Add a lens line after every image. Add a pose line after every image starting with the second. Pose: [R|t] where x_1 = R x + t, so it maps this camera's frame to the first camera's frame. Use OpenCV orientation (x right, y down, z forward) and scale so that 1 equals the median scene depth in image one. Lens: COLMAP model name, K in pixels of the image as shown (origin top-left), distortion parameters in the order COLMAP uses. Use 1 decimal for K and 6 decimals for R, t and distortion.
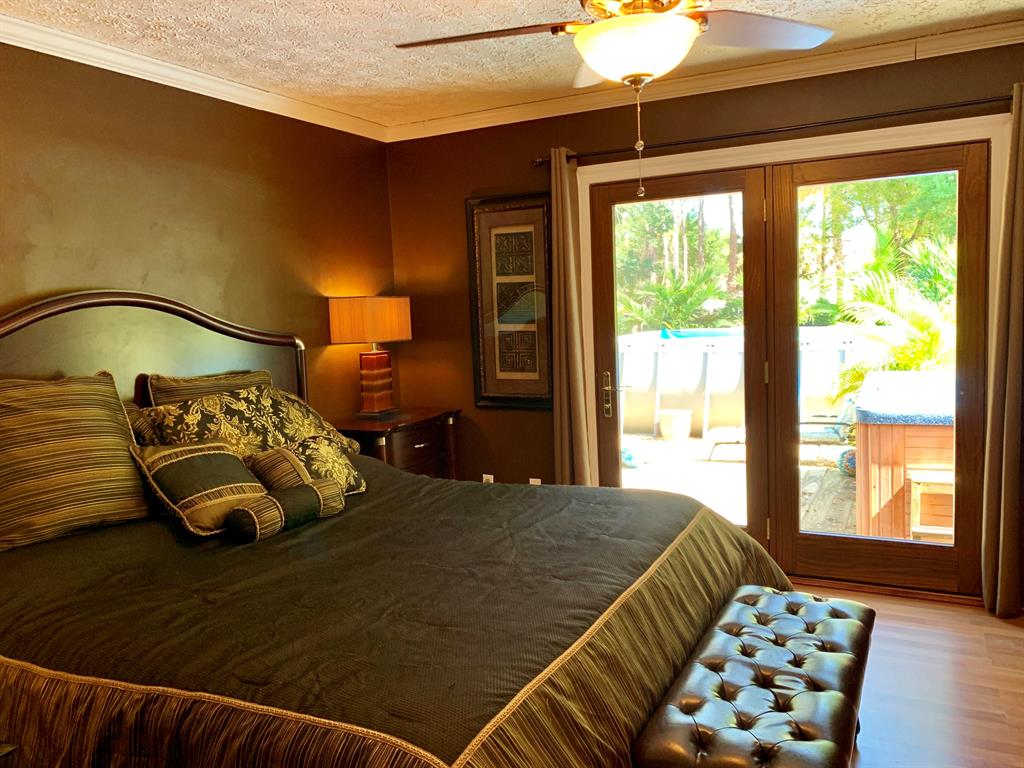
lens RADIAL K [[776.3, 0, 510.8], [0, 776.3, 386.6], [0, 0, 1]] dist [0.044008, -0.060514]
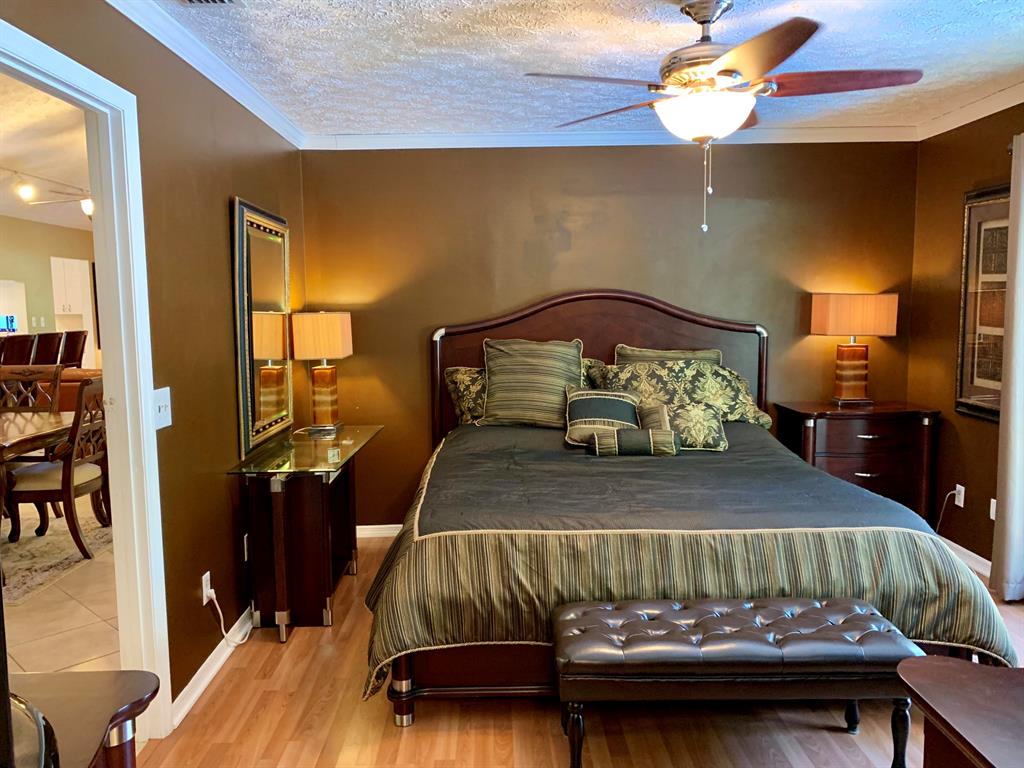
lens RADIAL K [[776.3, 0, 503.8], [0, 776.3, 382.2], [0, 0, 1]] dist [0.044008, -0.060514]
pose [[0.463901, 0.126597, -0.876795, 0.727297], [-0.103419, 0.990708, 0.088326, -0.050027], [0.879830, 0.049702, 0.472683, 0.081789]]
